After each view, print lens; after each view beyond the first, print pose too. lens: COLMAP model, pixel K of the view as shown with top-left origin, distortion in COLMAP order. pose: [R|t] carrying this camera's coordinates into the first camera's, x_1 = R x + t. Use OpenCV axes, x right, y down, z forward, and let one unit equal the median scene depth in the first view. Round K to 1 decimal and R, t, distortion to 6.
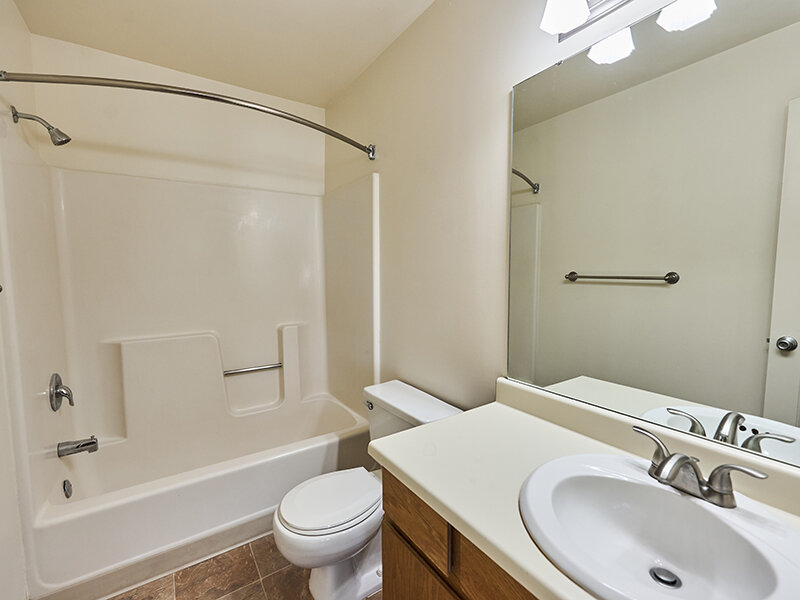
lens RADIAL K [[354.8, 0, 400.0], [0, 354.8, 300.0], [0, 0, 1]] dist [-0.001794, -0.000133]
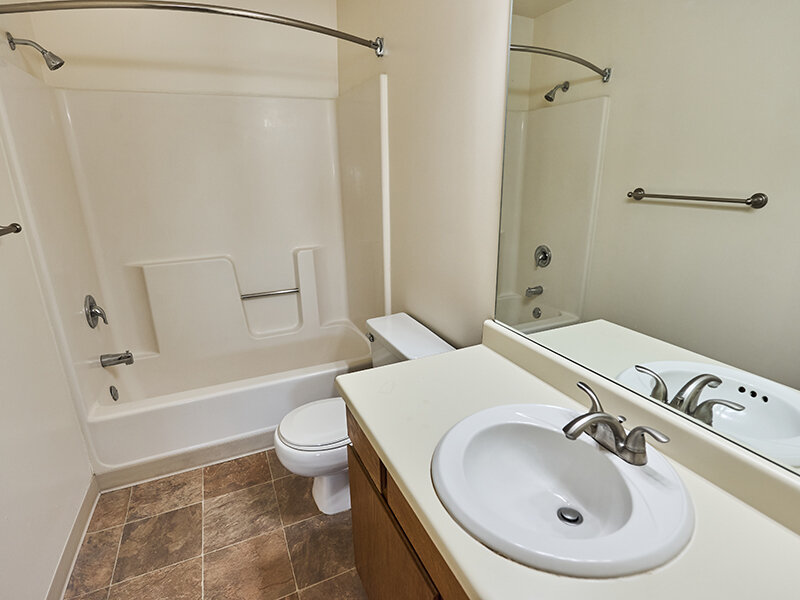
lens RADIAL K [[412.0, 0, 396.7], [0, 412.0, 299.3], [0, 0, 1]] dist [-0.013088, -0.000901]
pose [[0.986373, 0.038148, -0.160040, 0.172338], [-0.002277, 0.975819, 0.218567, -0.058933], [0.164508, -0.215224, 0.962609, -0.065613]]
